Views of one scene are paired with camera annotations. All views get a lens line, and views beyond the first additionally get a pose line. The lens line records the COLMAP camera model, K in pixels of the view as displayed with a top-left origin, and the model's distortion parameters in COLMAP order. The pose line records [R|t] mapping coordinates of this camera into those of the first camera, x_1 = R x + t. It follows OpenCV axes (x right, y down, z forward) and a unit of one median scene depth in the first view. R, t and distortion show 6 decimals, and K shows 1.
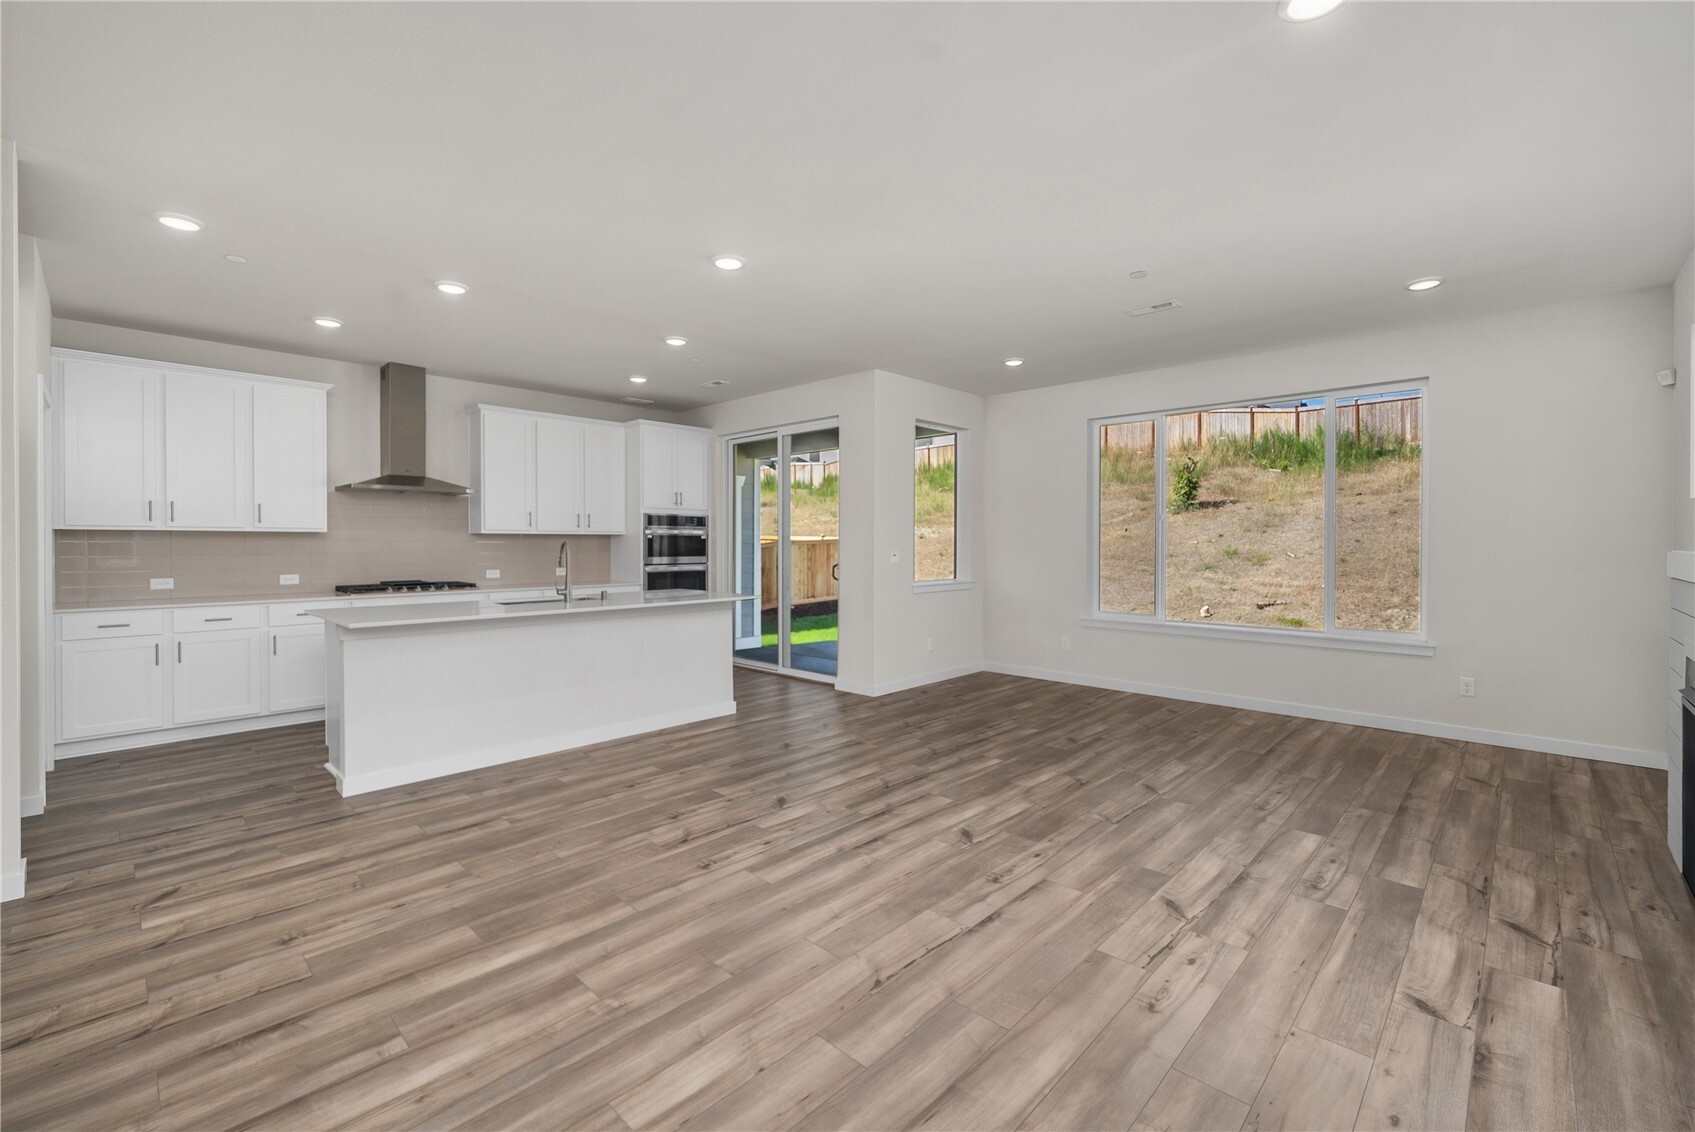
lens RADIAL K [[715.0, 0, 838.9], [0, 715.0, 549.1], [0, 0, 1]] dist [-0.002213, 0.000000]
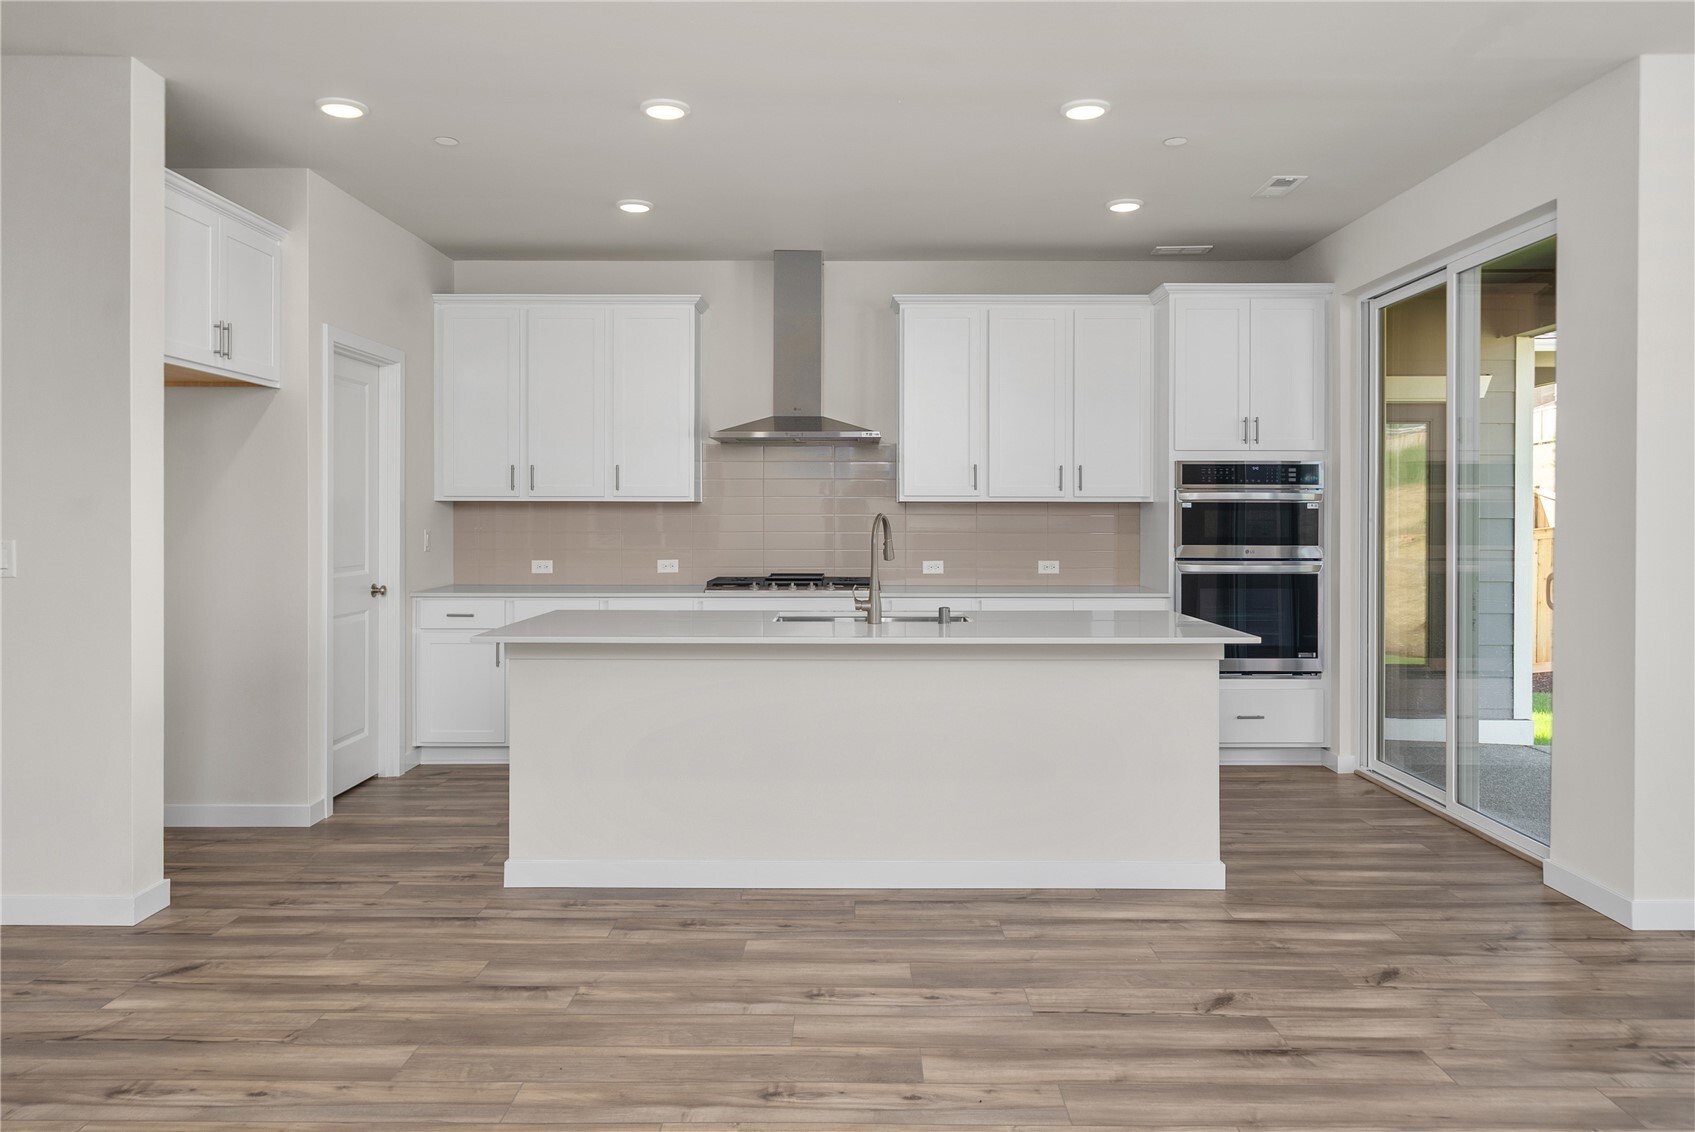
lens RADIAL K [[1150.8, 0, 845.6], [0, 1150.8, 515.2], [0, 0, 1]] dist [-0.002345, 0.002580]
pose [[0.690675, -0.000364, -0.723165, 0.373804], [-0.007779, 0.999938, -0.007933, -0.003734], [0.723123, 0.011105, 0.690630, 0.530856]]
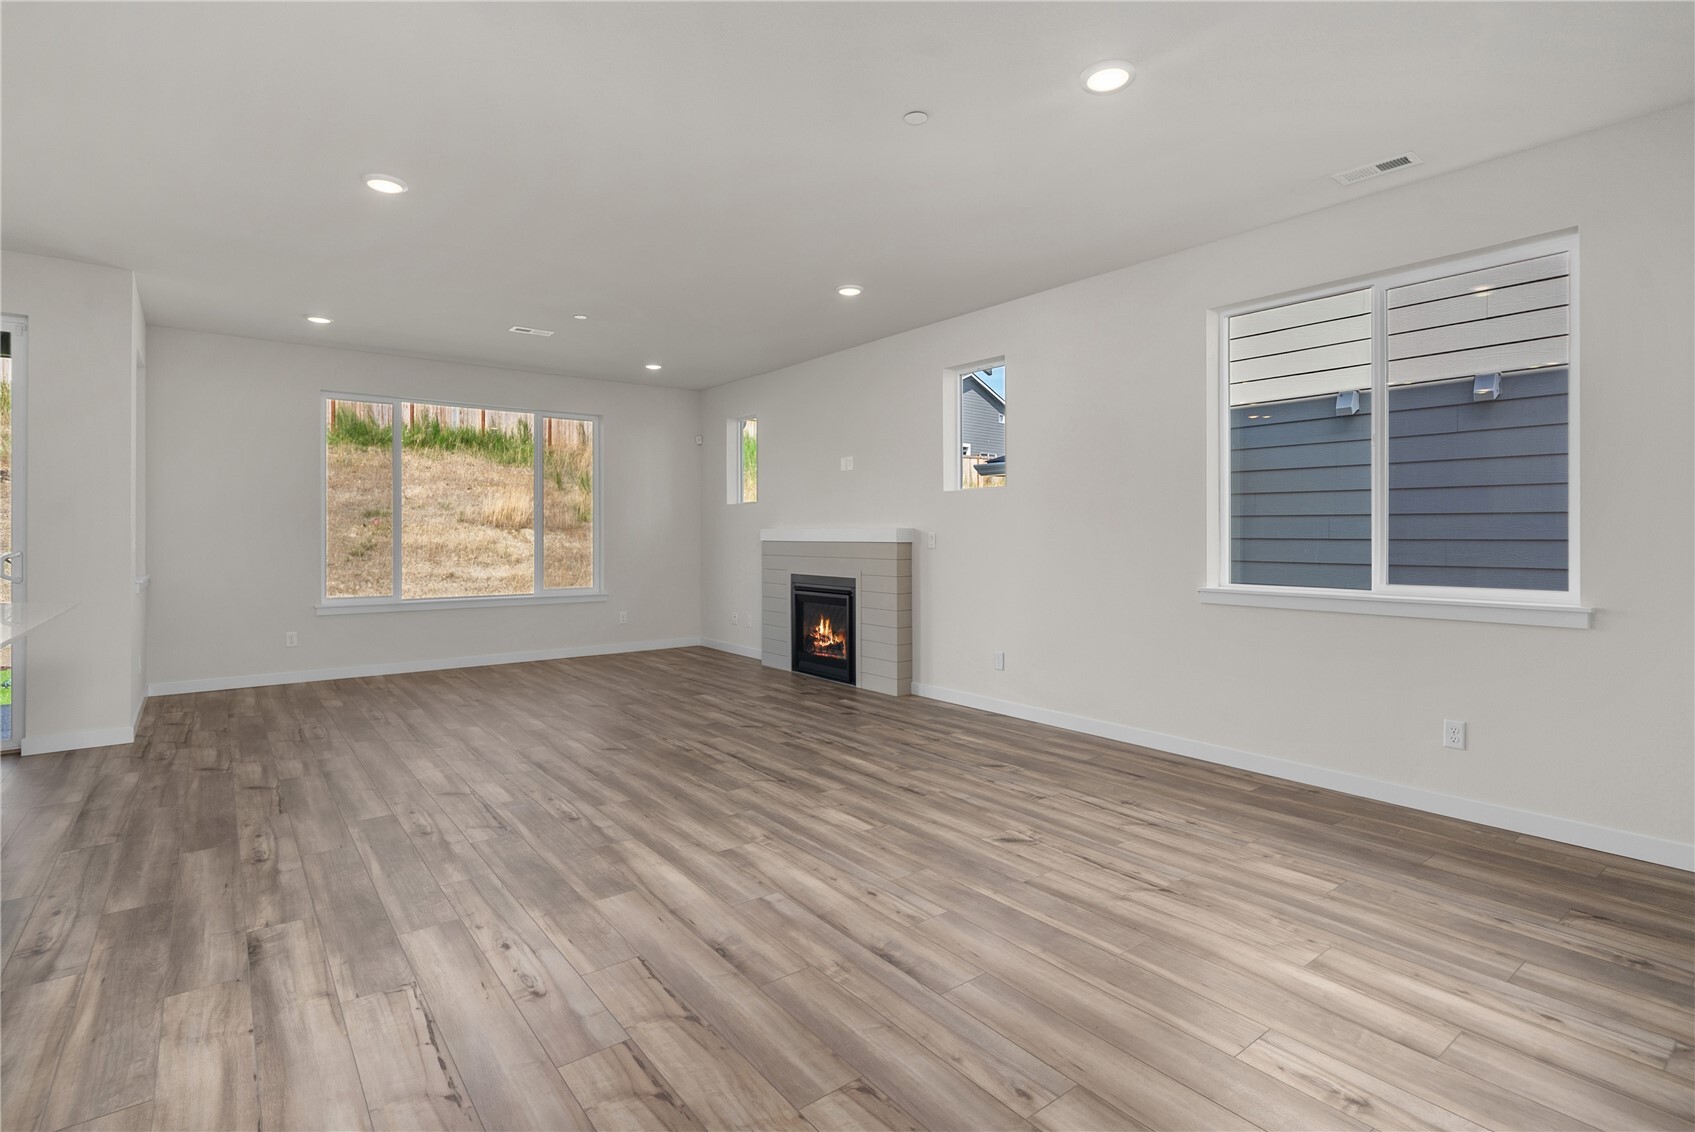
lens RADIAL K [[816.2, 0, 847.5], [0, 816.2, 566.0], [0, 0, 1]] dist [0.003300, 0.000182]
pose [[0.142265, -0.039001, 0.989060, -1.174230], [0.008980, 0.999233, 0.038110, 0.021809], [-0.989788, 0.003460, 0.142506, 0.373808]]
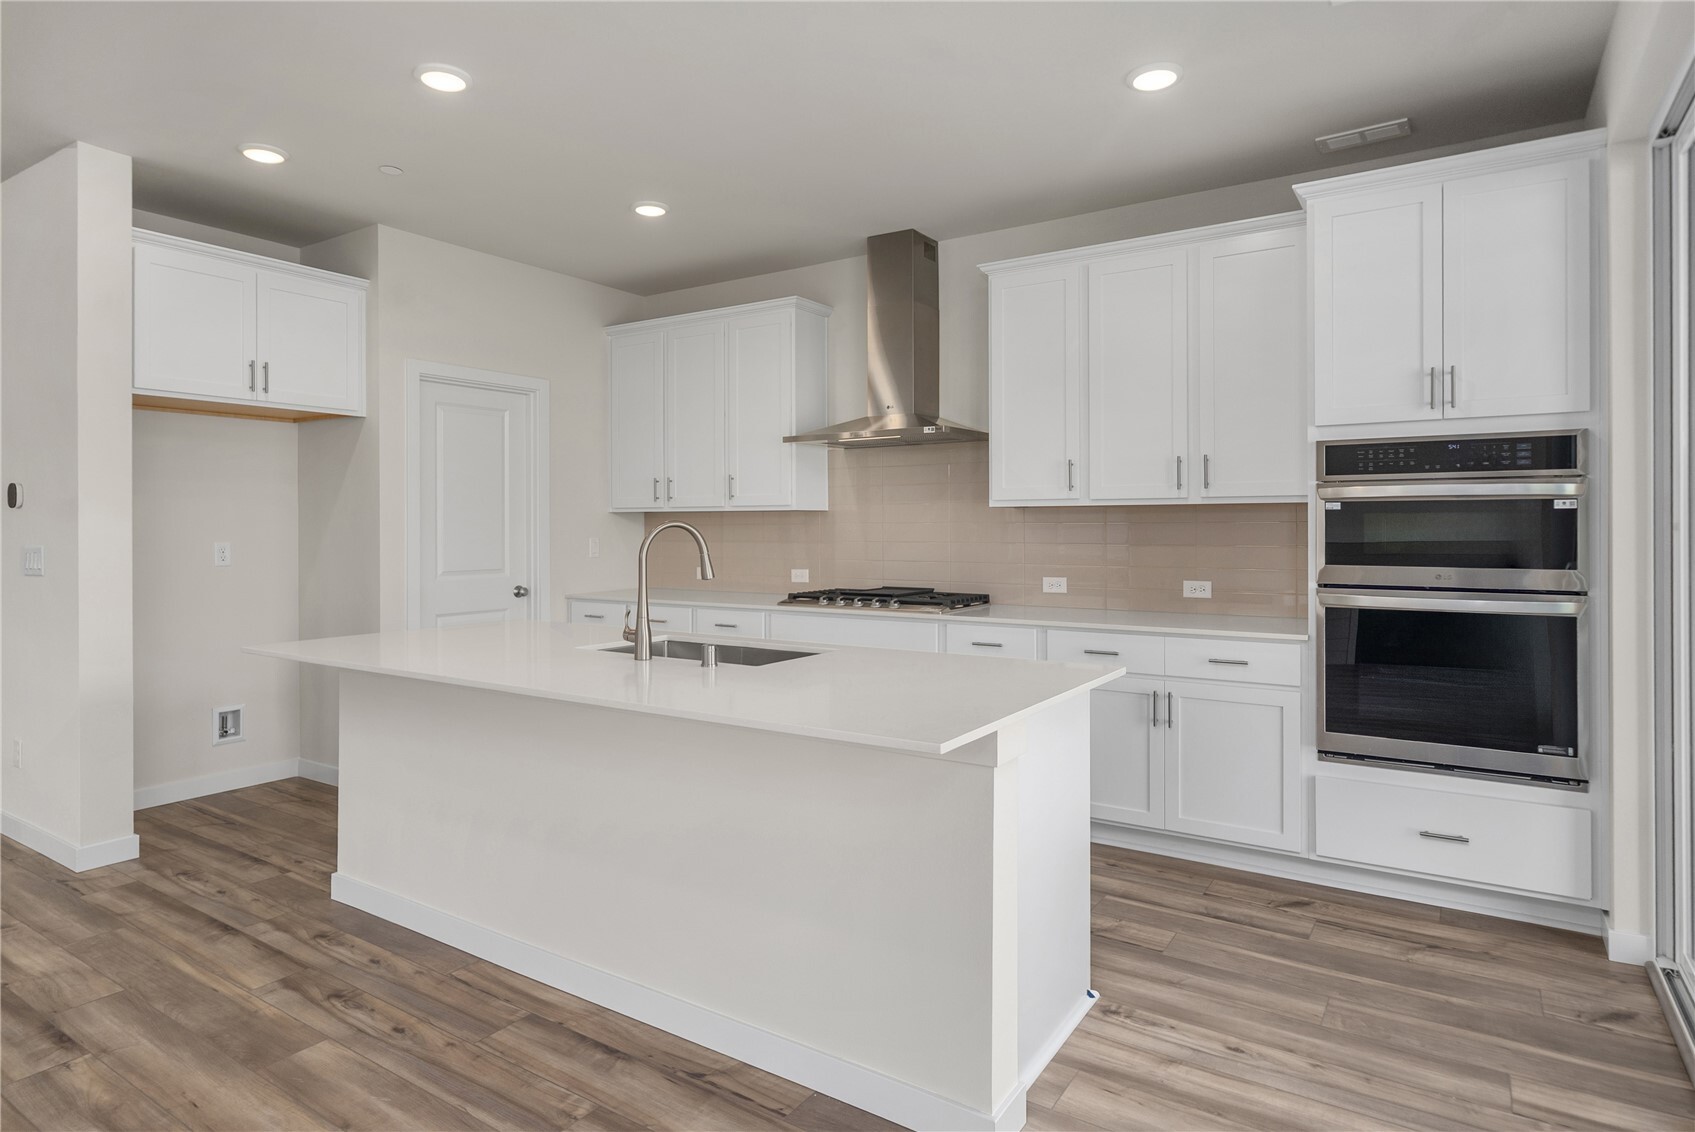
lens RADIAL K [[939.6, 0, 848.8], [0, 939.6, 524.7], [0, 0, 1]] dist [0.001264, -0.000636]
pose [[0.187232, -0.002406, -0.982313, 0.320252], [-0.006132, 0.999975, -0.003617, -0.011501], [0.982297, 0.006700, 0.187212, 1.486883]]
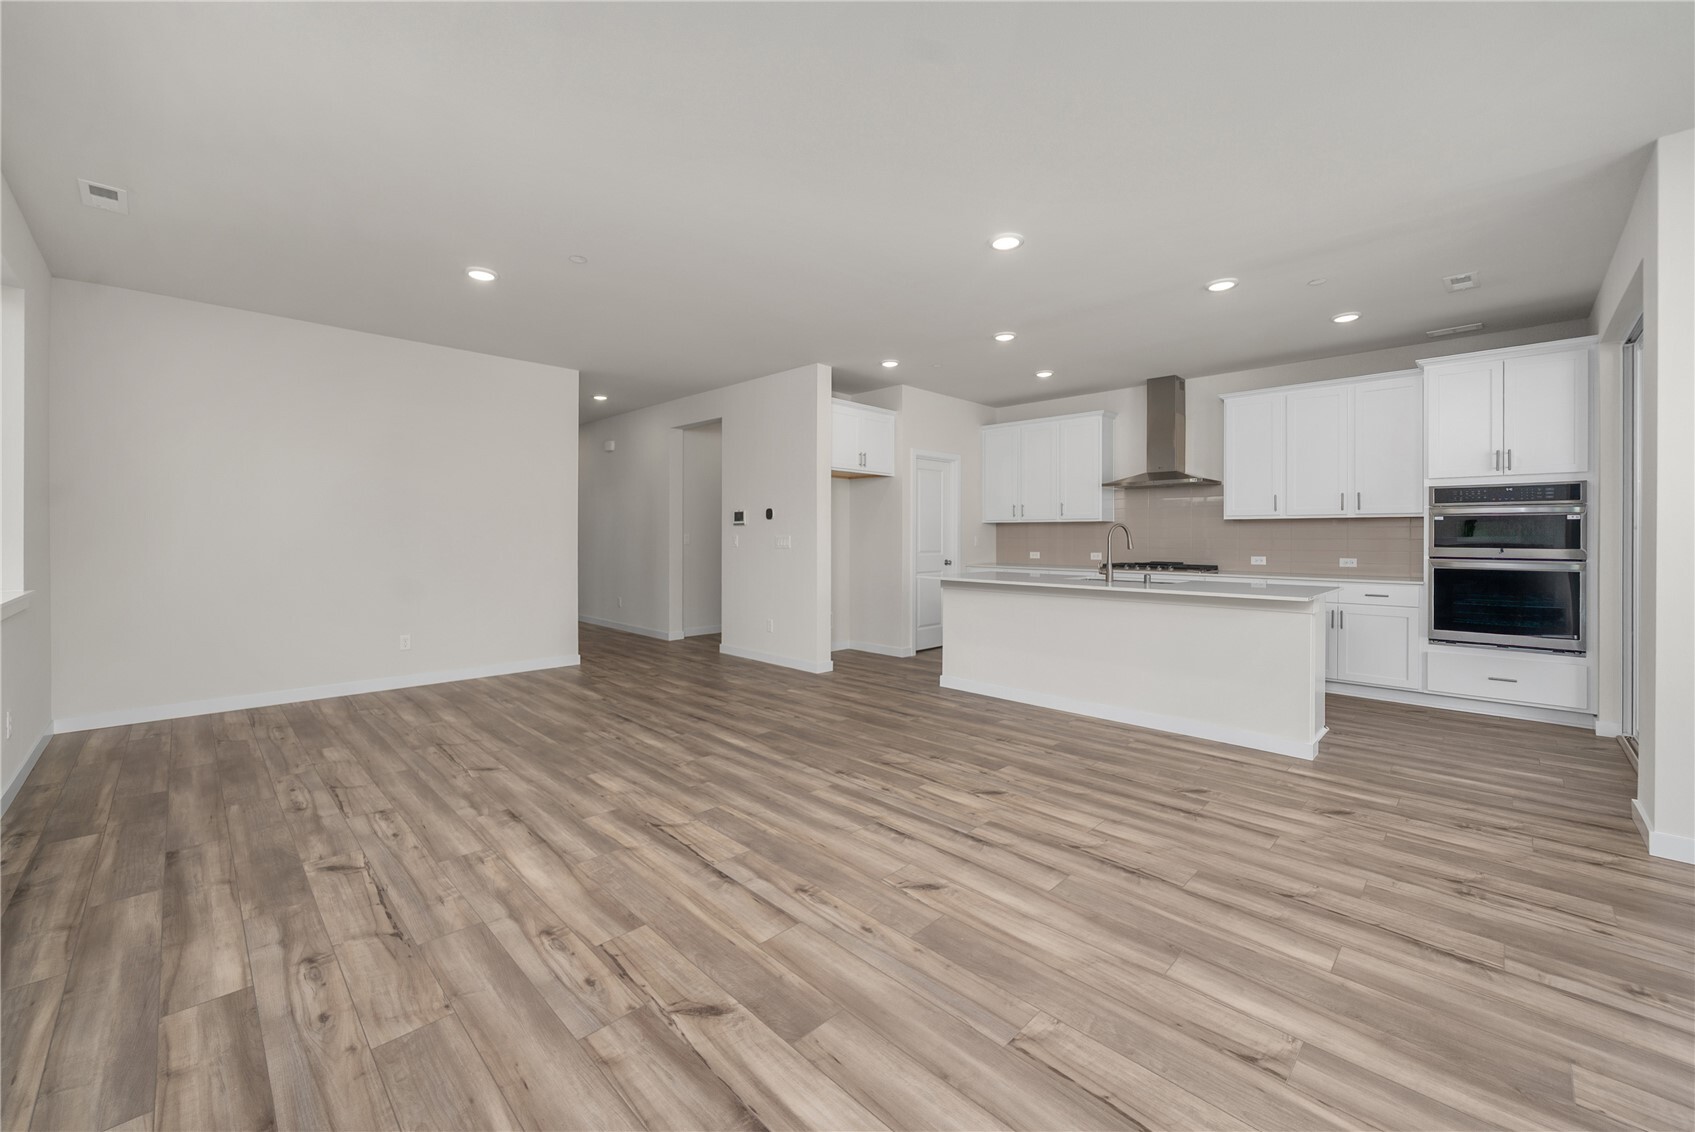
lens RADIAL K [[663.7, 0, 841.4], [0, 663.7, 535.1], [0, 0, 1]] dist [-0.002825, 0.000002]
pose [[-0.018498, -0.001799, -0.999827, 0.898105], [-0.012279, 0.999923, -0.001572, 0.016662], [0.999753, 0.012248, -0.018519, 0.906862]]
